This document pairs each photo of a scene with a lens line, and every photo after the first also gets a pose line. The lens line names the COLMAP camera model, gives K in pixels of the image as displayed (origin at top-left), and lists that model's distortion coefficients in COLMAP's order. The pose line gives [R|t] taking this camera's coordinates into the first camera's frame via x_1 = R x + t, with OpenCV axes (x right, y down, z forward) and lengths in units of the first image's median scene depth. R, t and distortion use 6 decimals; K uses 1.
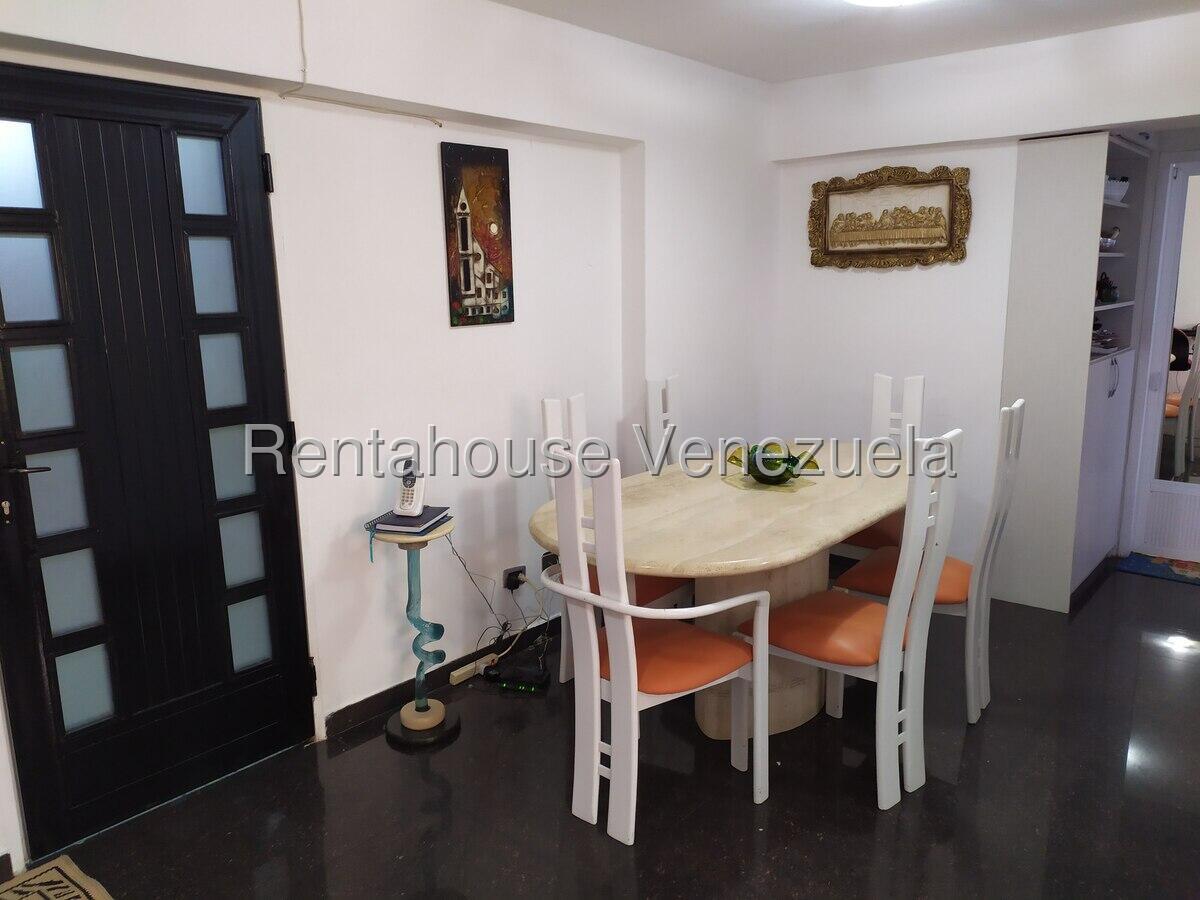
lens RADIAL K [[879.6, 0, 603.1], [0, 879.6, 459.3], [0, 0, 1]] dist [0.006612, -0.004618]
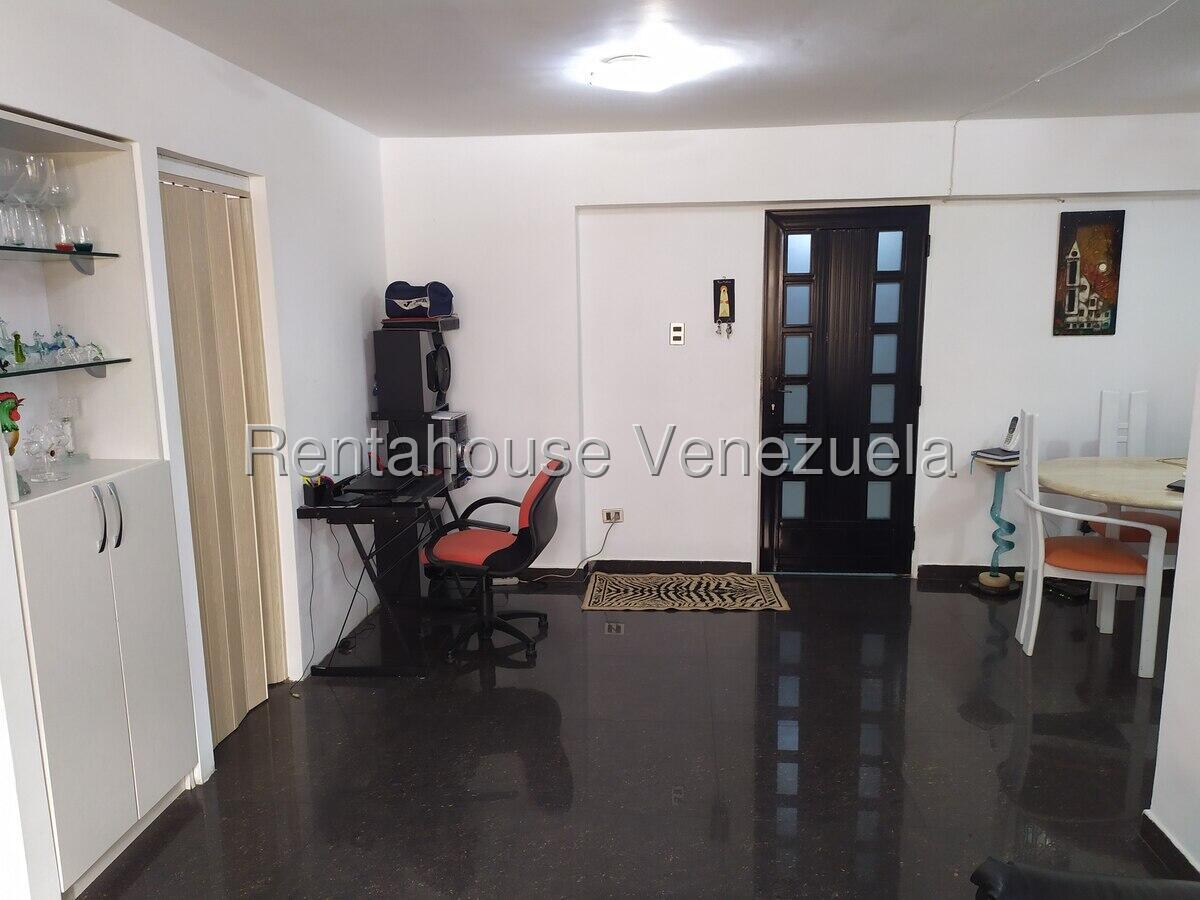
lens RADIAL K [[879.6, 0, 598.1], [0, 879.6, 450.6], [0, 0, 1]] dist [0.006612, -0.004618]
pose [[0.573178, 0.143083, -0.806842, 0.598761], [-0.156482, 0.985629, 0.063625, 0.061720], [0.804351, 0.089788, 0.587331, -0.447906]]
